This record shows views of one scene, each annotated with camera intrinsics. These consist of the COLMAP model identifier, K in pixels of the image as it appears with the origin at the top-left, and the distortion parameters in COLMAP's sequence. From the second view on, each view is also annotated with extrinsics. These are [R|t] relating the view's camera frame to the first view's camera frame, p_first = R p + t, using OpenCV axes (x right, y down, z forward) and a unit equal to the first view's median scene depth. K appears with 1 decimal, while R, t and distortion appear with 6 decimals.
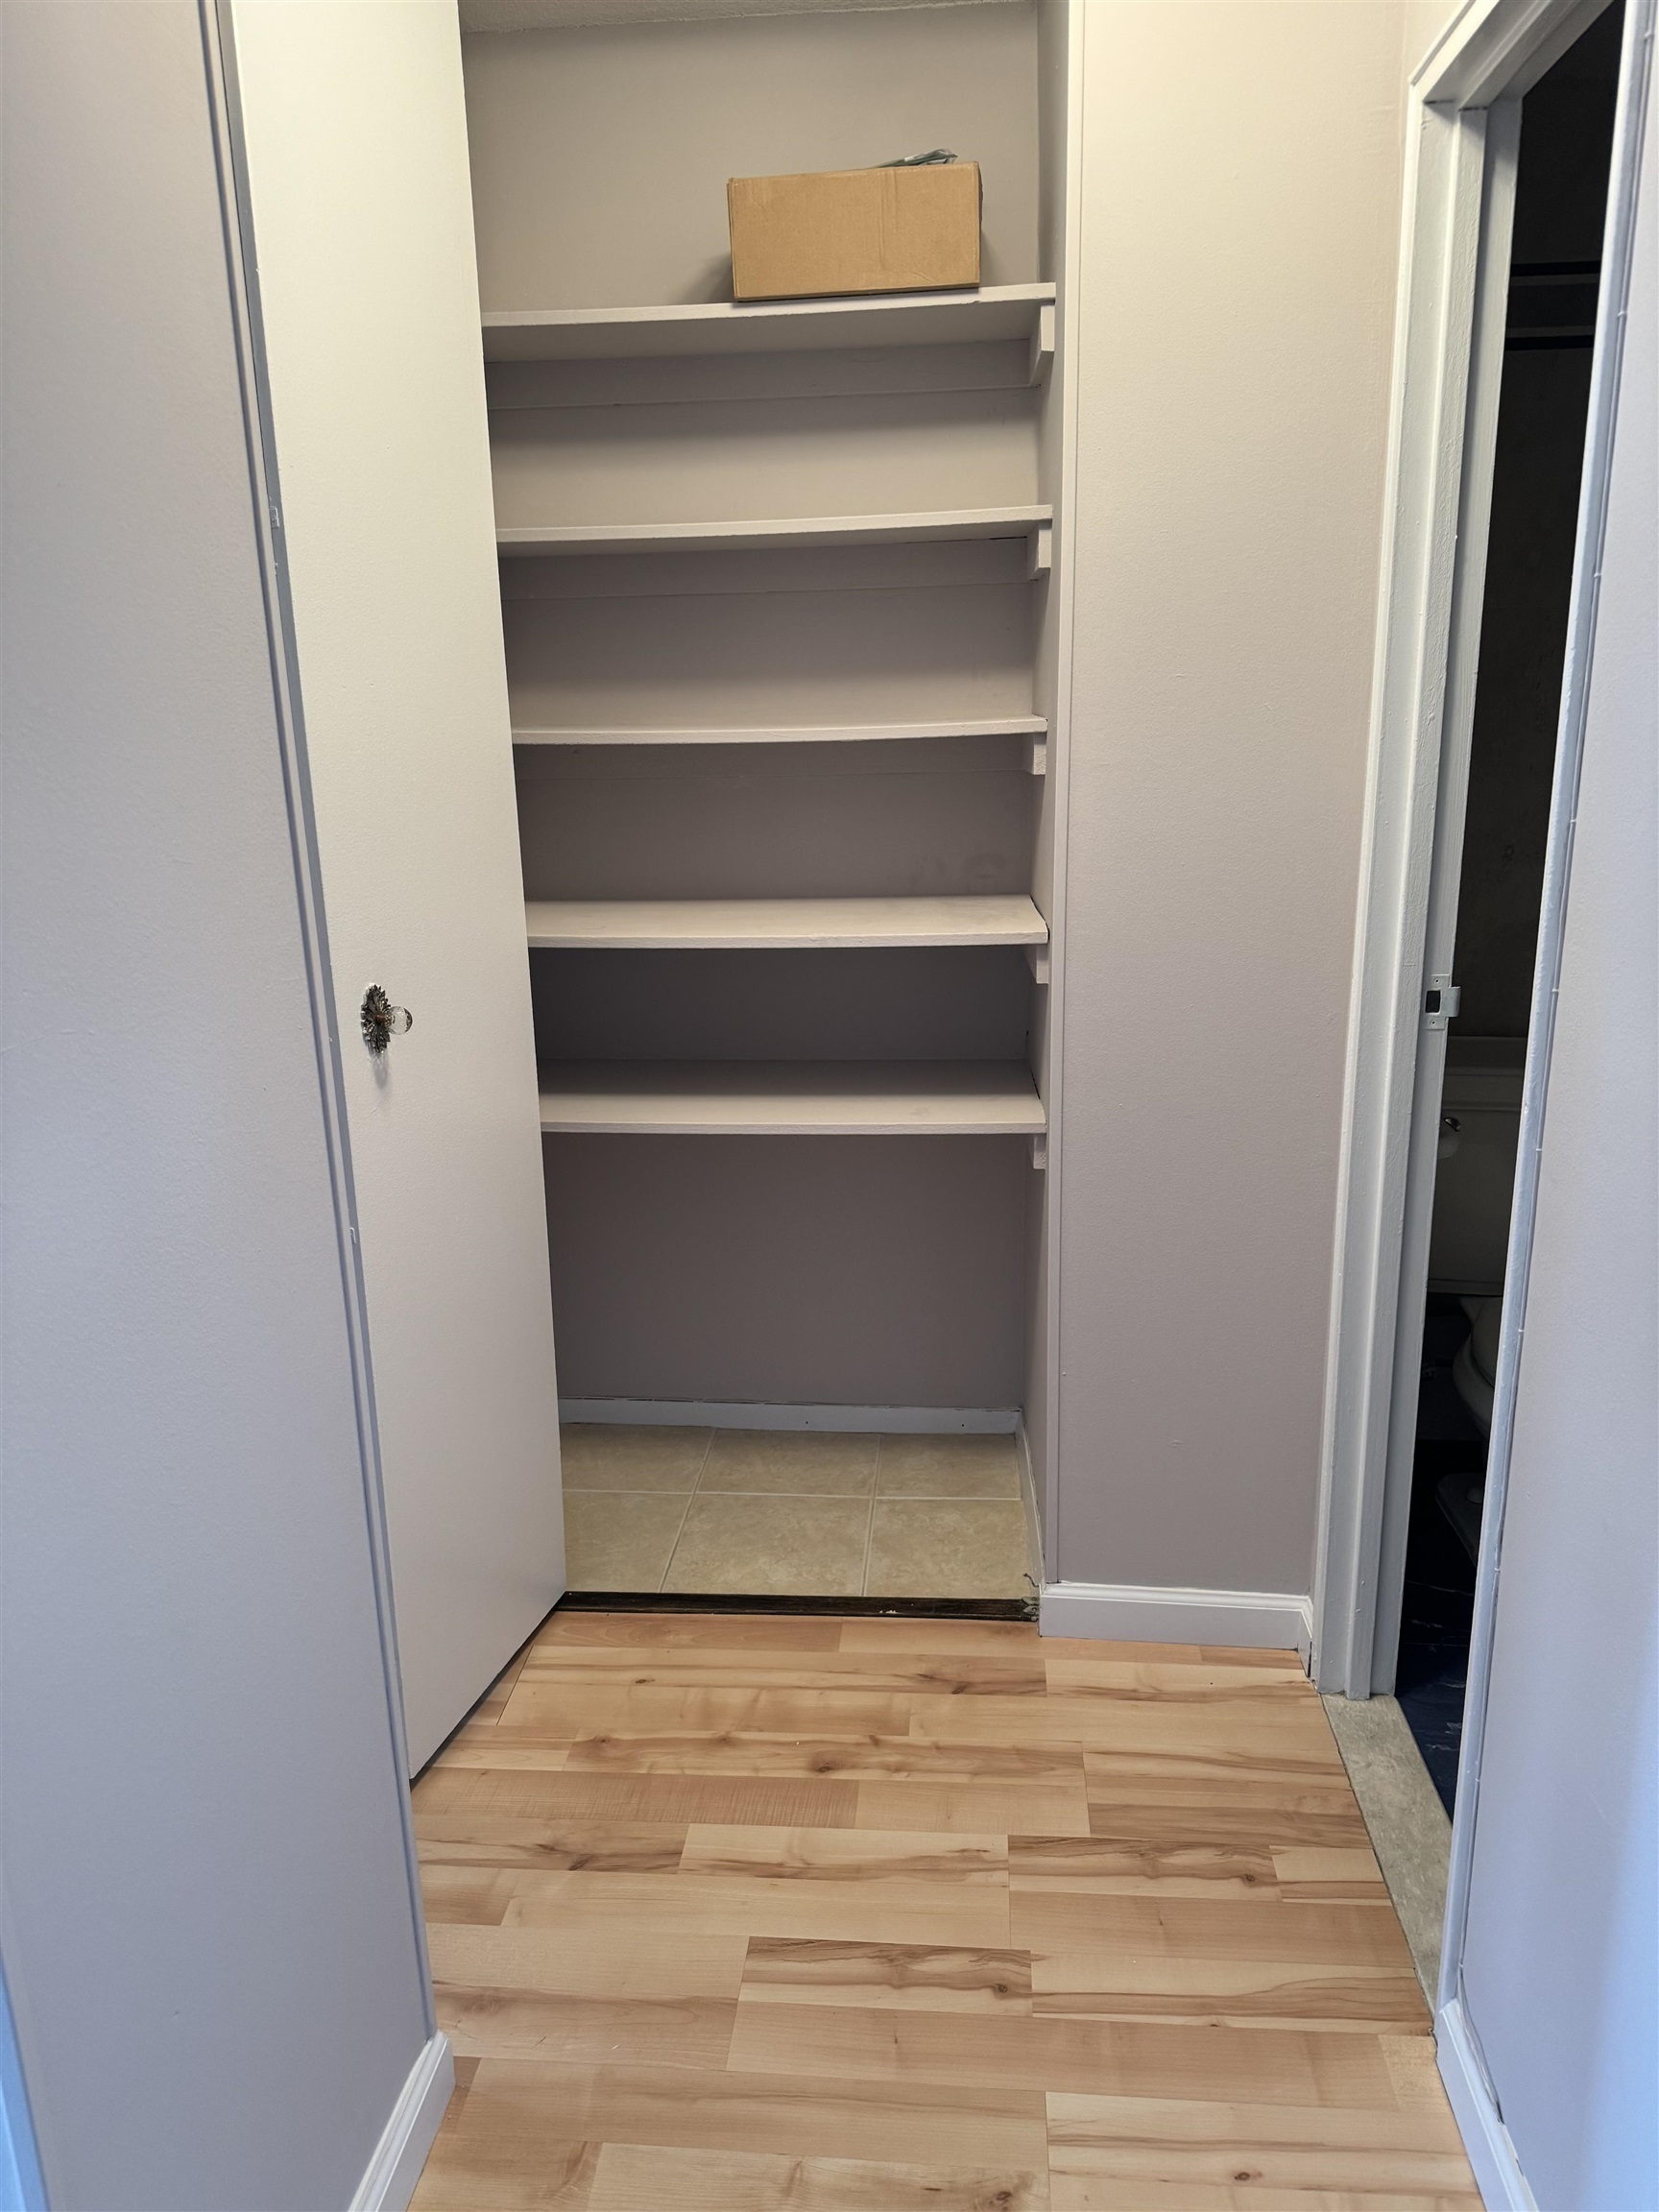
lens RADIAL K [[1533.2, 0, 839.6], [0, 1533.2, 1107.2], [0, 0, 1]] dist [0.024018, -0.025487]
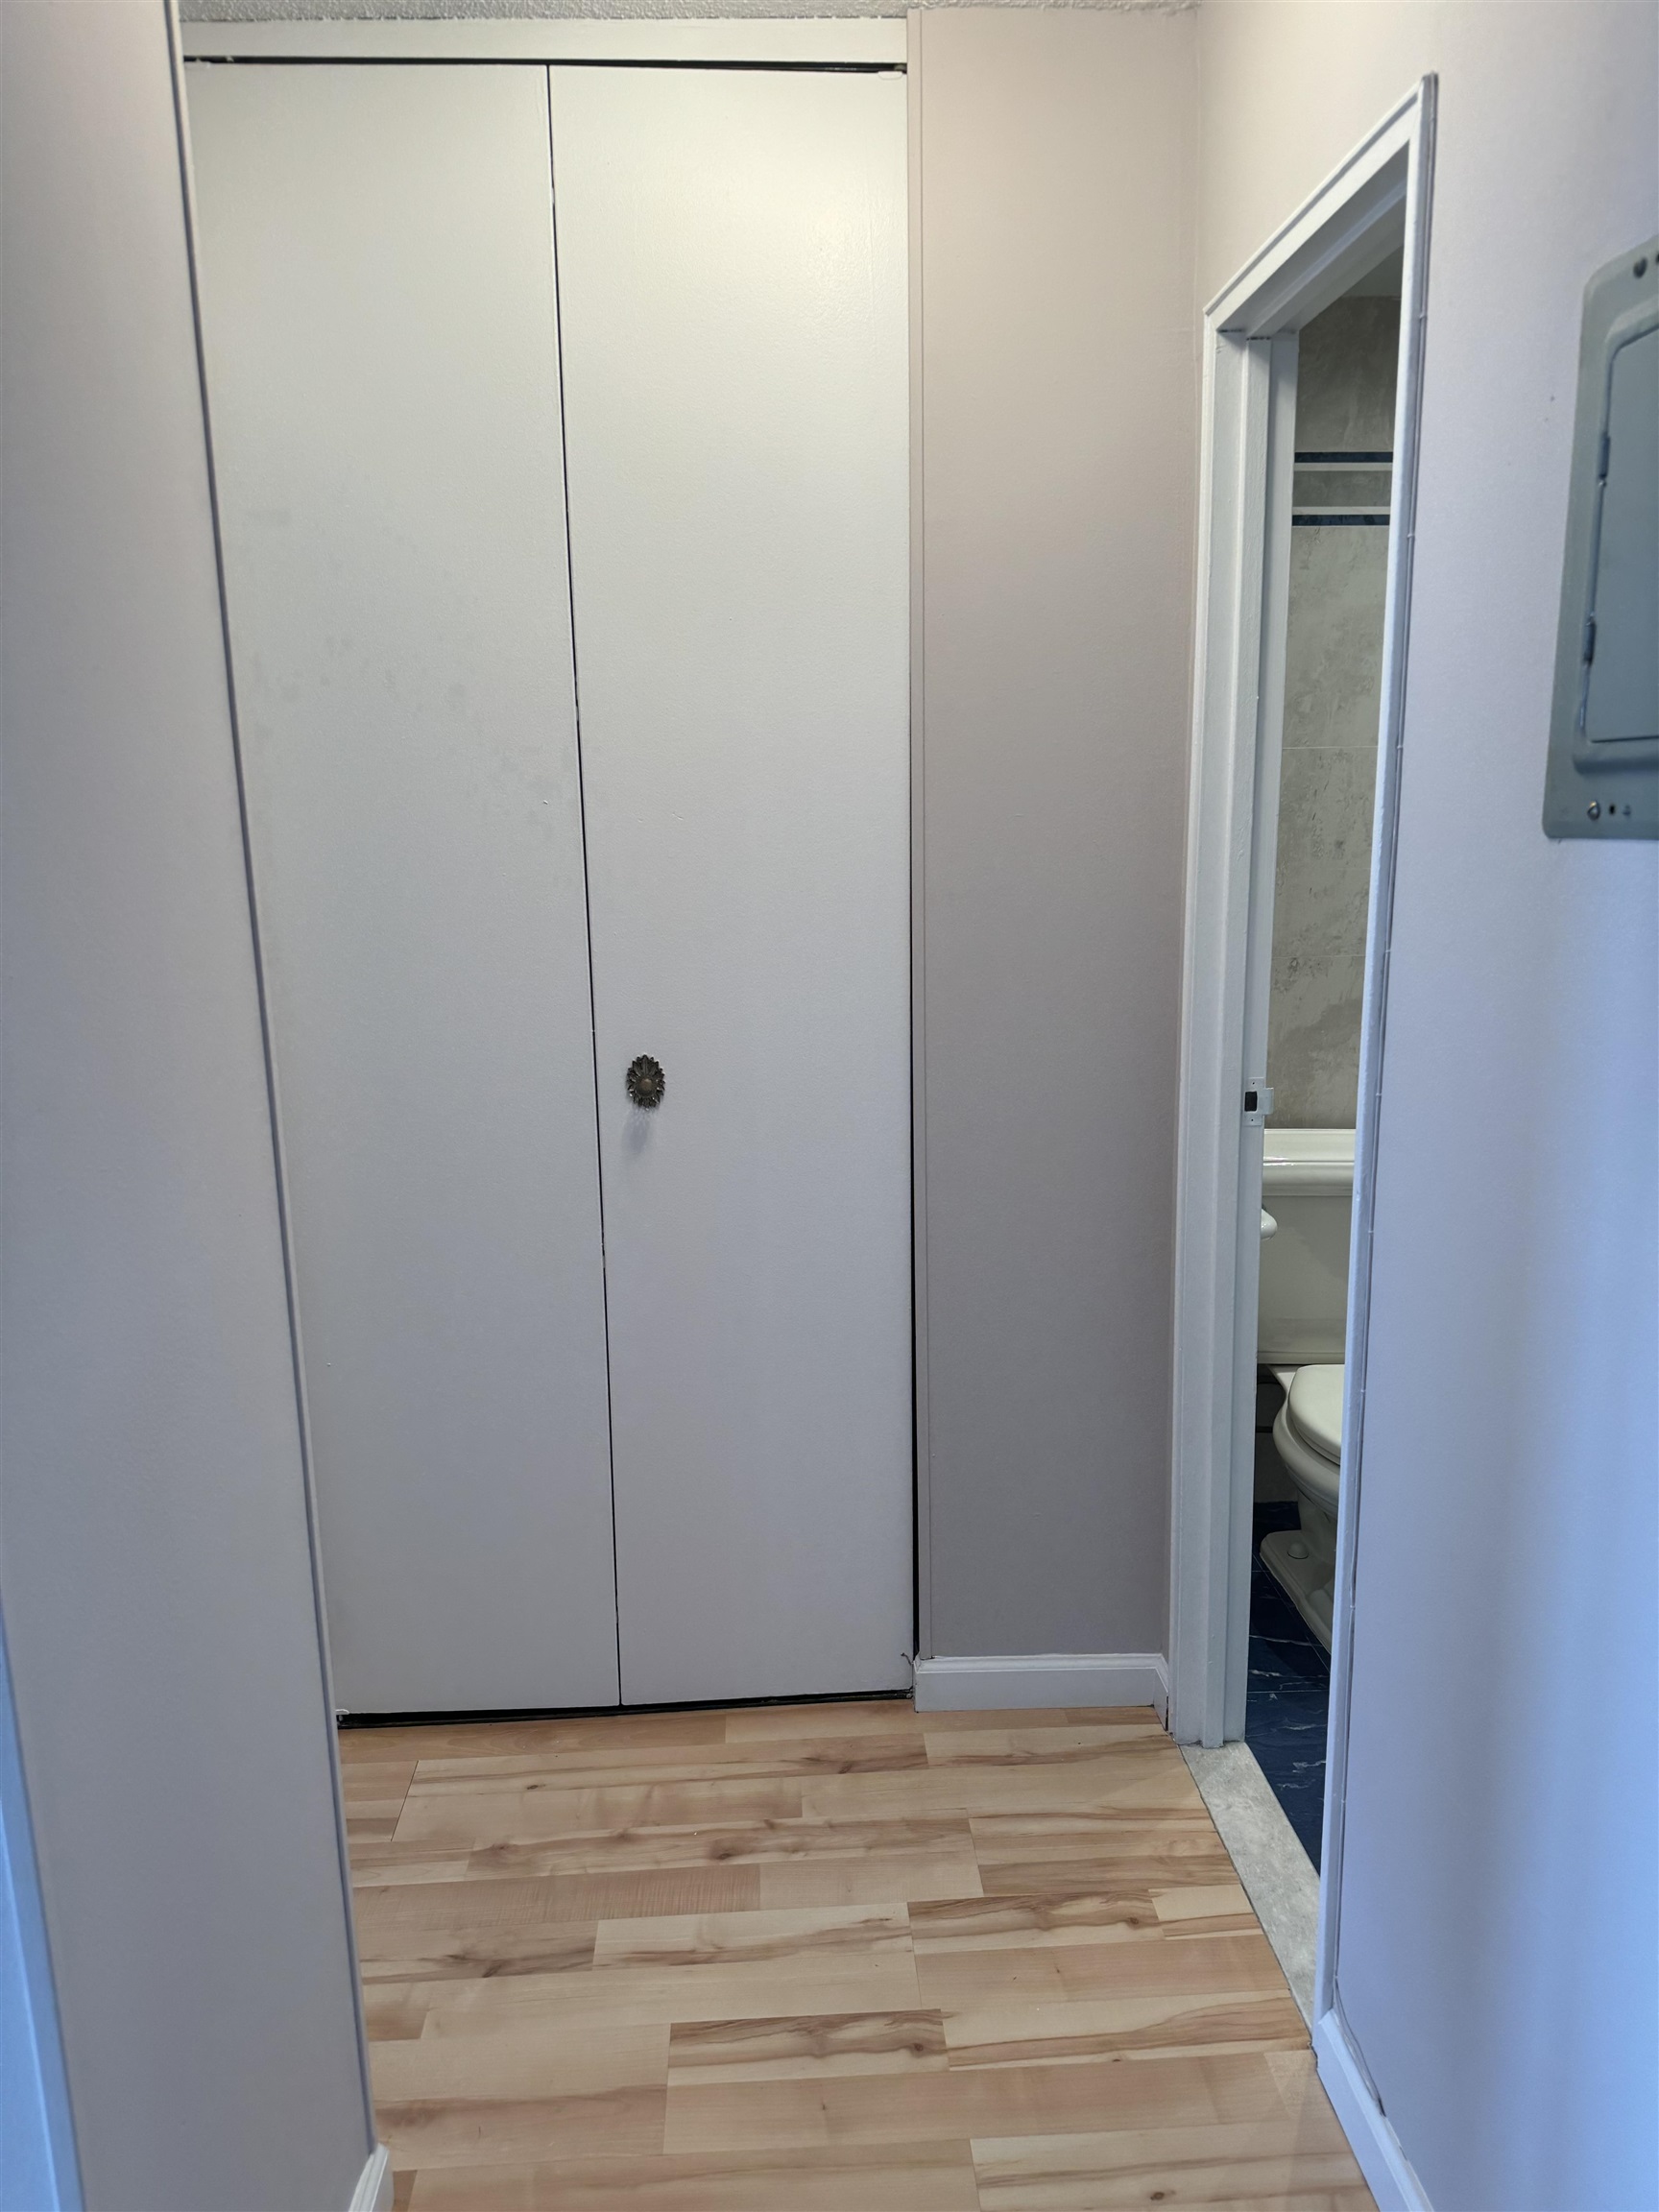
lens RADIAL K [[1533.2, 0, 818.5], [0, 1533.2, 1113.4], [0, 0, 1]] dist [0.024018, -0.025487]
pose [[0.991049, -0.024140, 0.131300, -0.077571], [0.031909, 0.997842, -0.057394, -0.006401], [-0.129631, 0.061070, 0.989680, -0.066648]]
